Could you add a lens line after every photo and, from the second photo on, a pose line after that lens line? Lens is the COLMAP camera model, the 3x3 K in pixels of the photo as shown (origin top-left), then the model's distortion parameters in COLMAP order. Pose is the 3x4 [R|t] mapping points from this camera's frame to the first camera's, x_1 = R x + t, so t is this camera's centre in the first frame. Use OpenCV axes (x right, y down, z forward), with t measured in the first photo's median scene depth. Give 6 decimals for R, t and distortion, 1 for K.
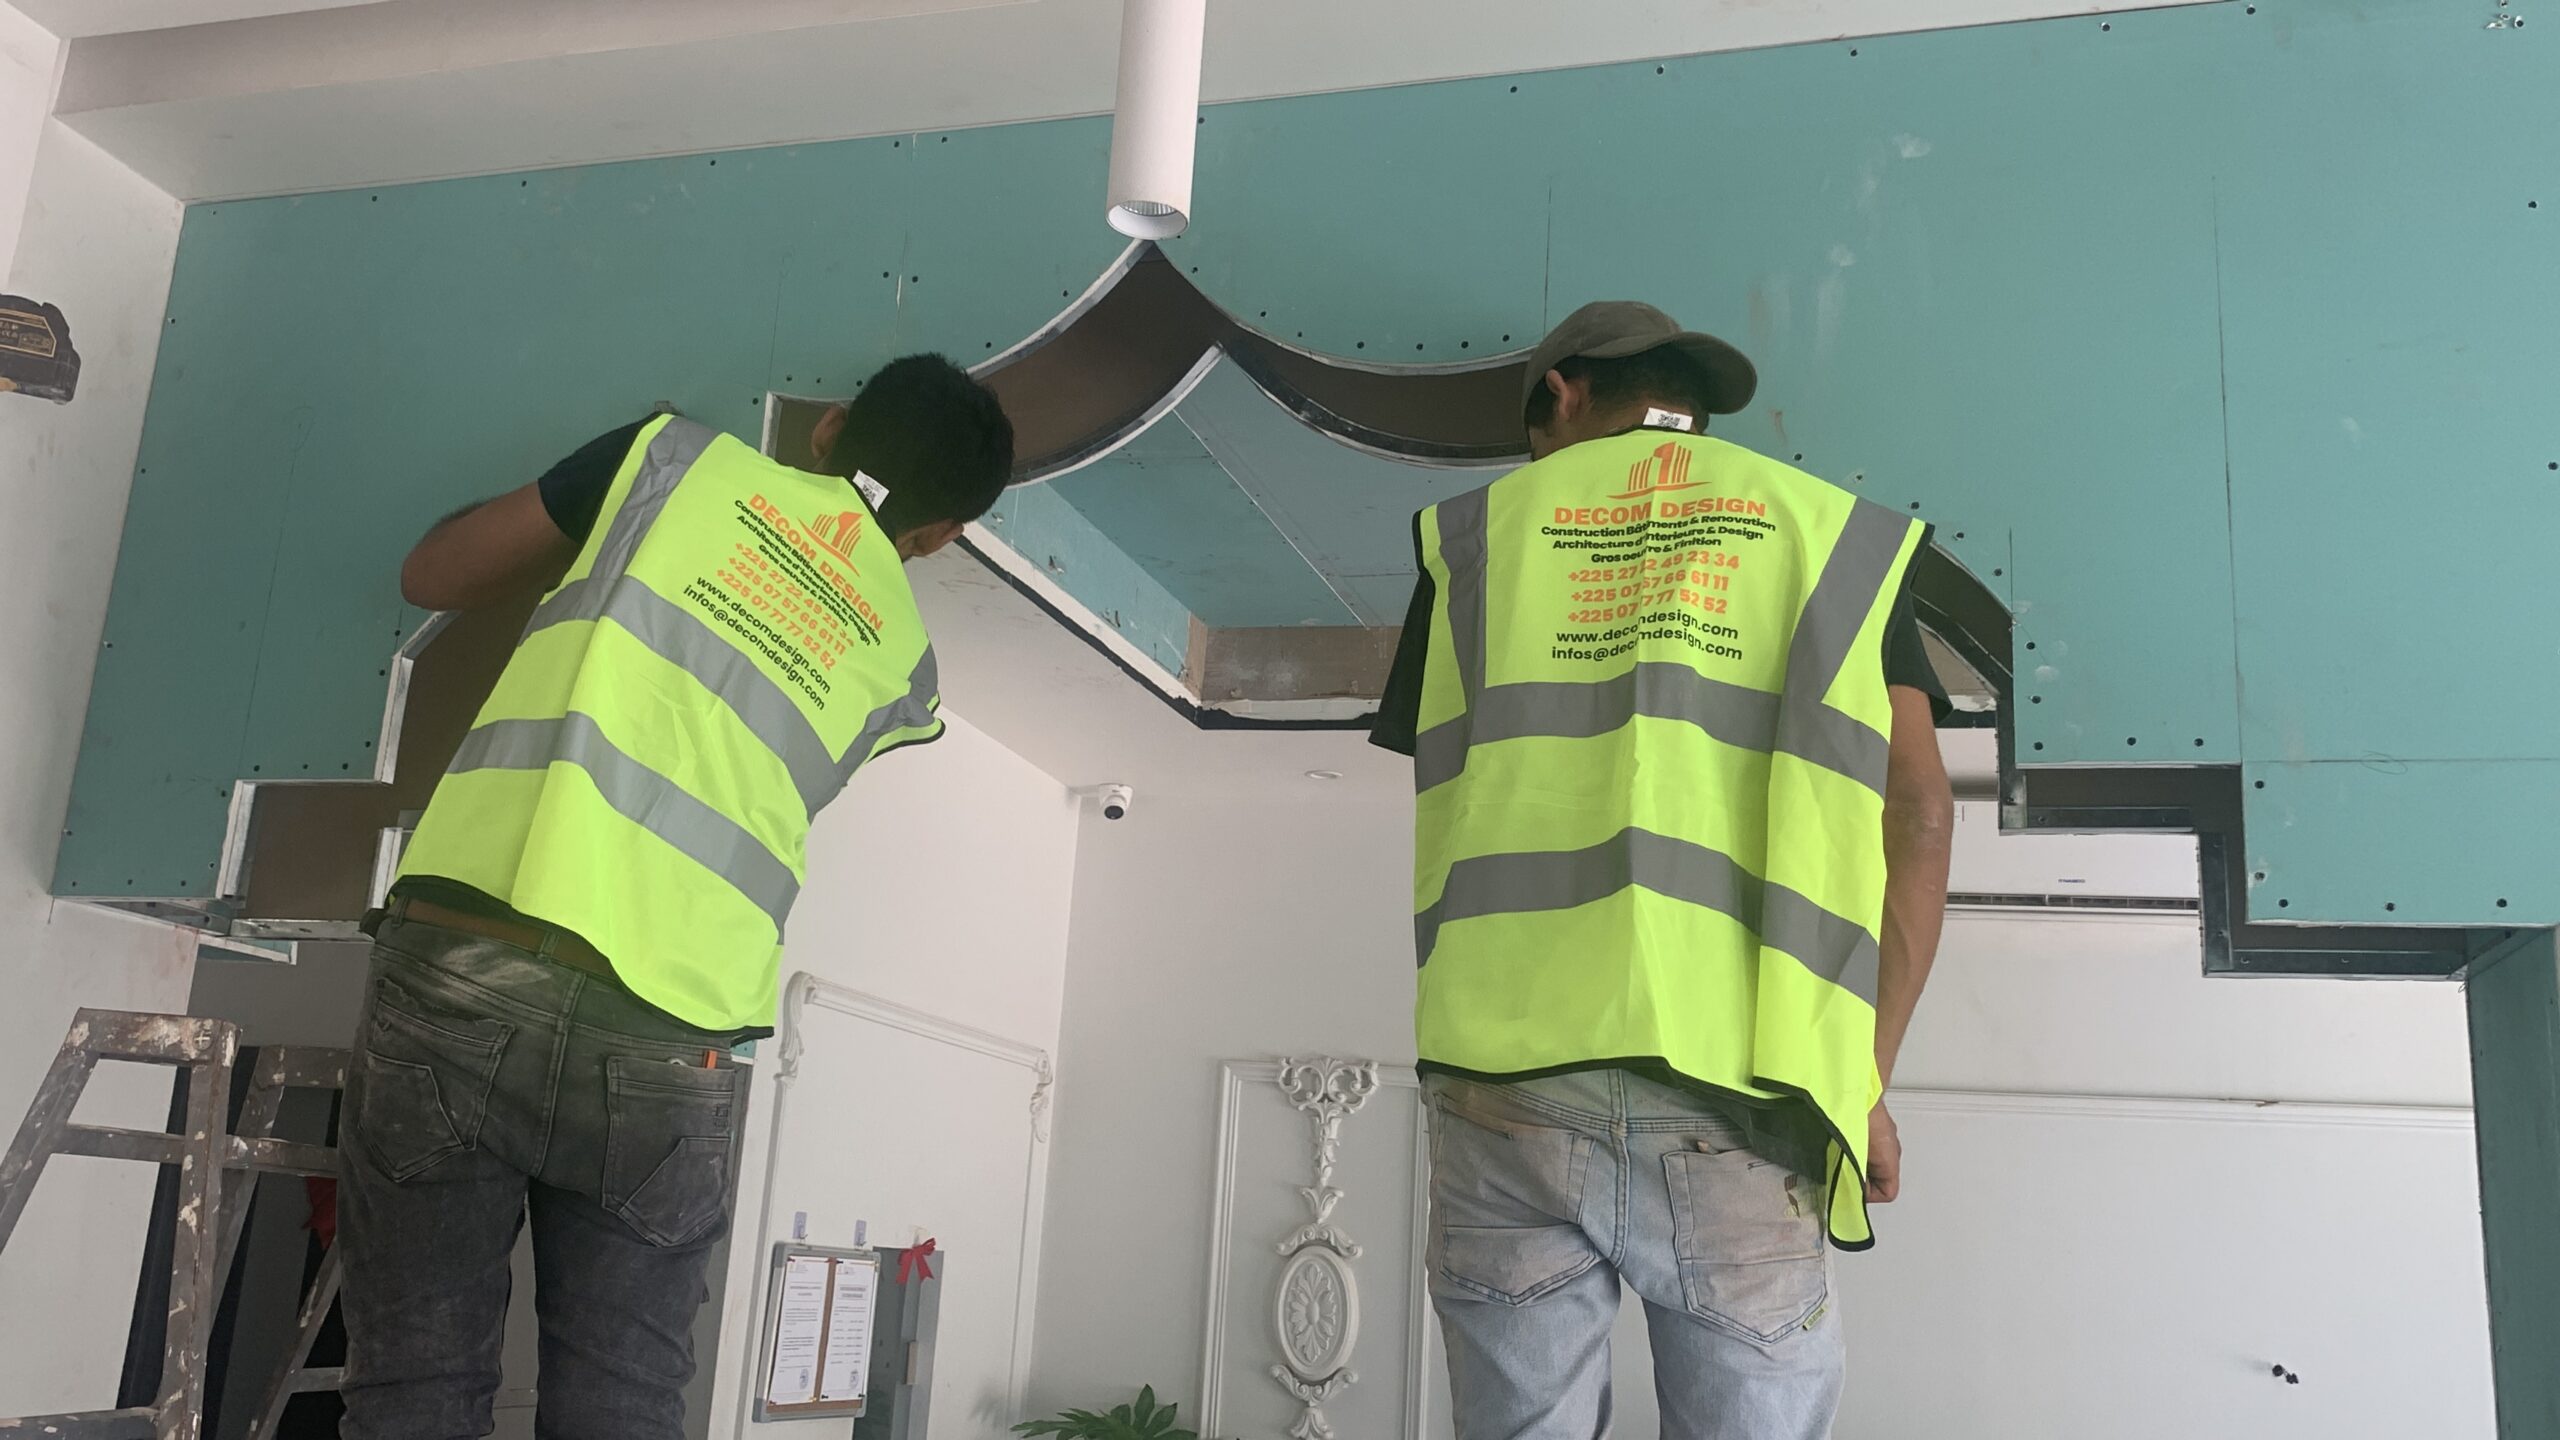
lens RADIAL K [[2249.6, 0, 1289.3], [0, 2249.6, 670.0], [0, 0, 1]] dist [0.080985, -0.178117]
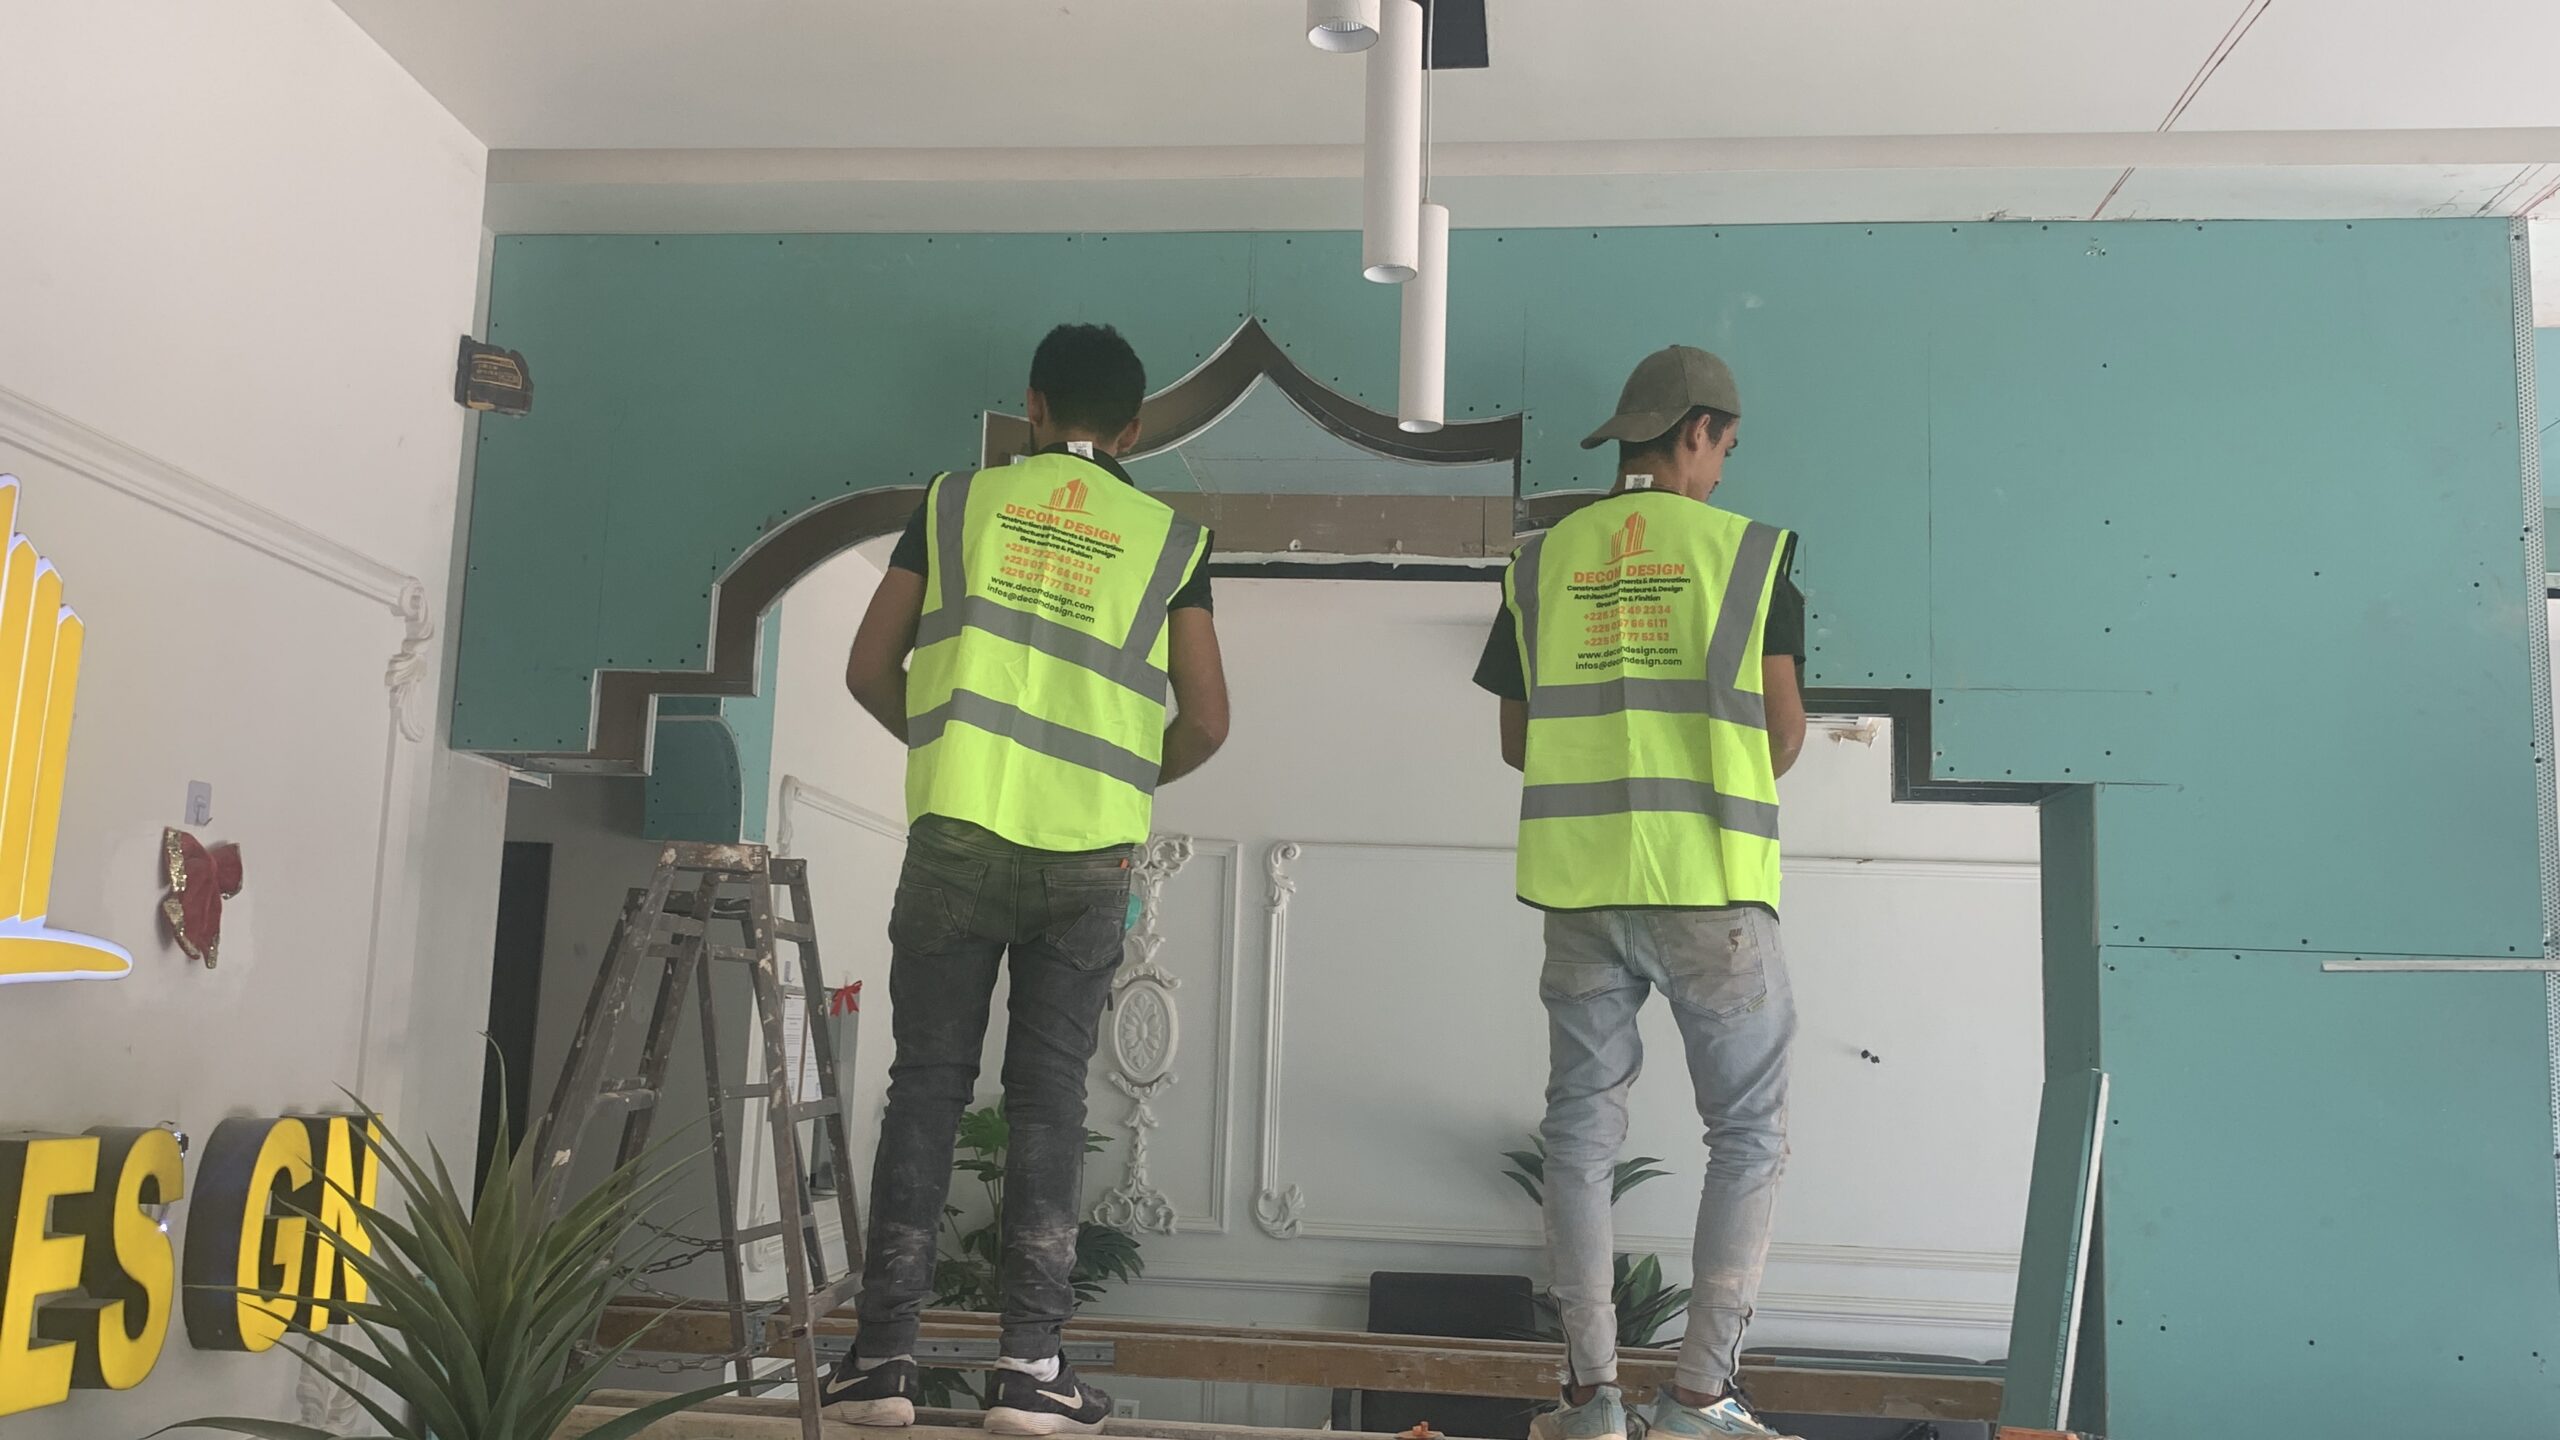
lens RADIAL K [[2249.6, 0, 1284.3], [0, 2249.6, 684.5], [0, 0, 1]] dist [0.080985, -0.178117]
pose [[0.983644, 0.001818, 0.180115, -0.171236], [-0.022715, 0.993218, 0.114029, -0.066580], [-0.178686, -0.116255, 0.977014, -0.273701]]
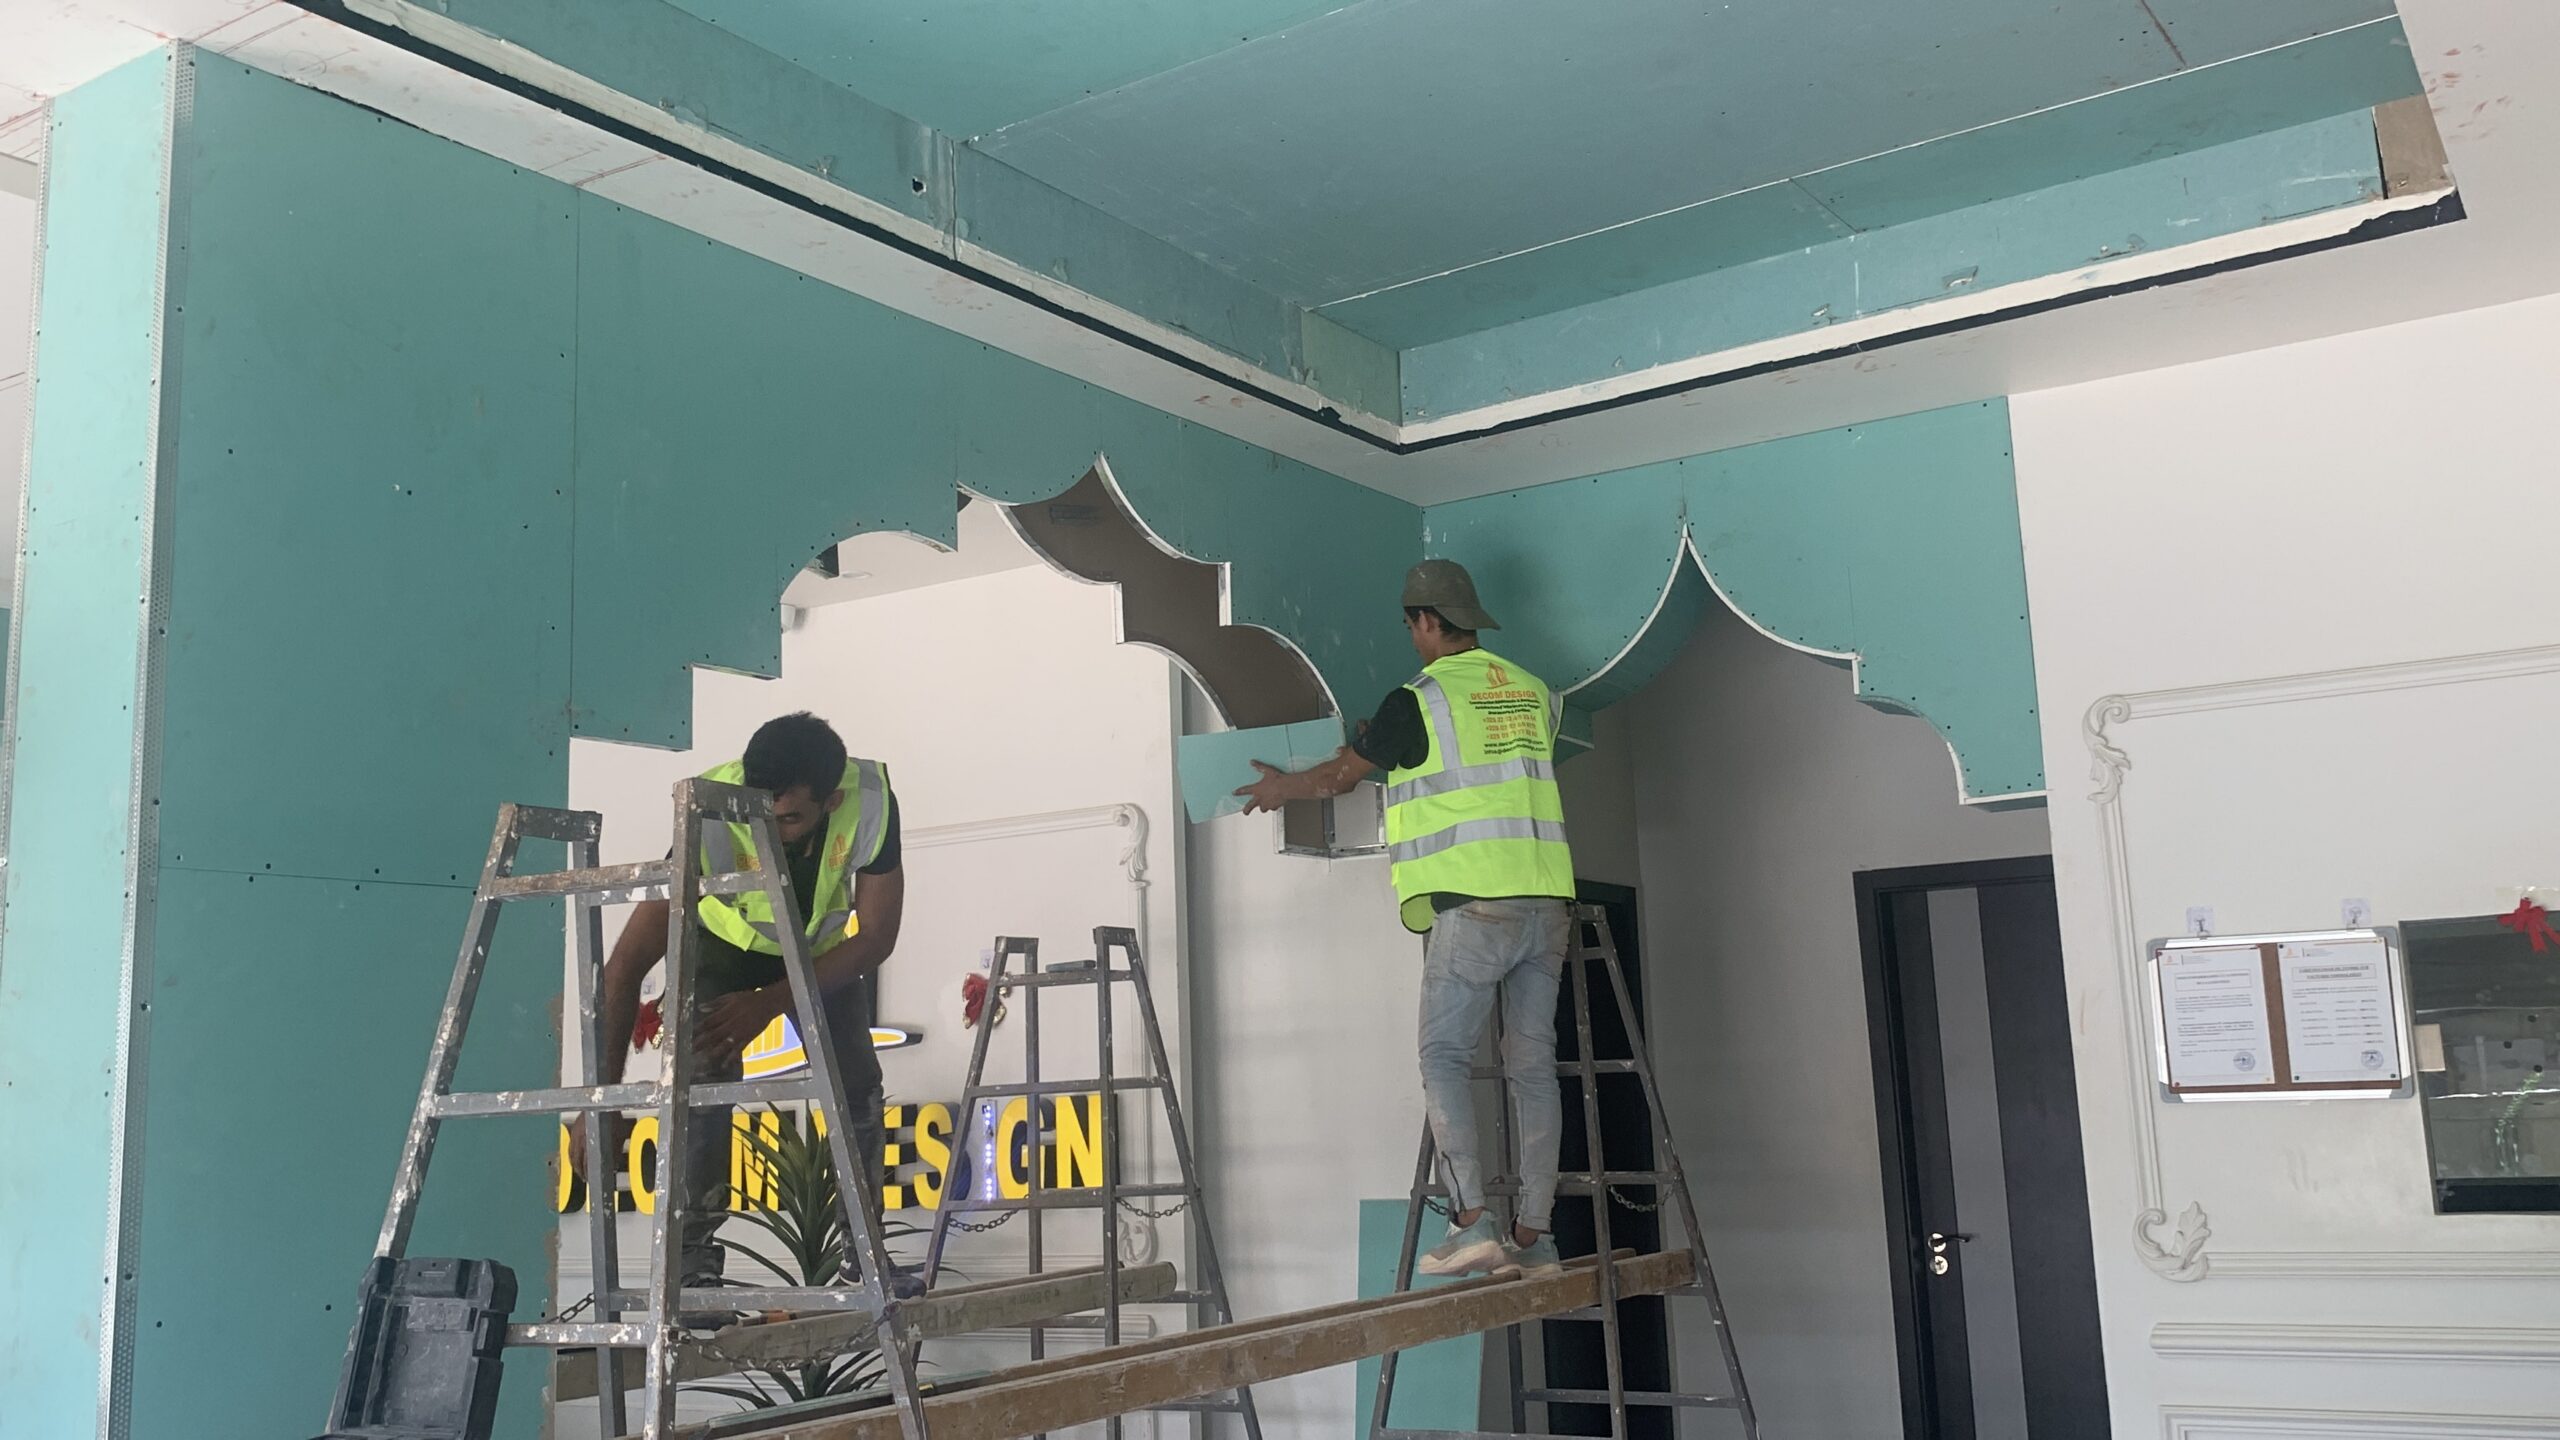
lens RADIAL K [[2249.6, 0, 1301.9], [0, 2249.6, 708.3], [0, 0, 1]] dist [0.080985, -0.178117]
pose [[-0.292866, -0.212239, -0.932301, 0.897212], [0.268654, 0.917508, -0.293264, 0.352296], [0.917636, -0.336353, -0.211688, 0.879631]]
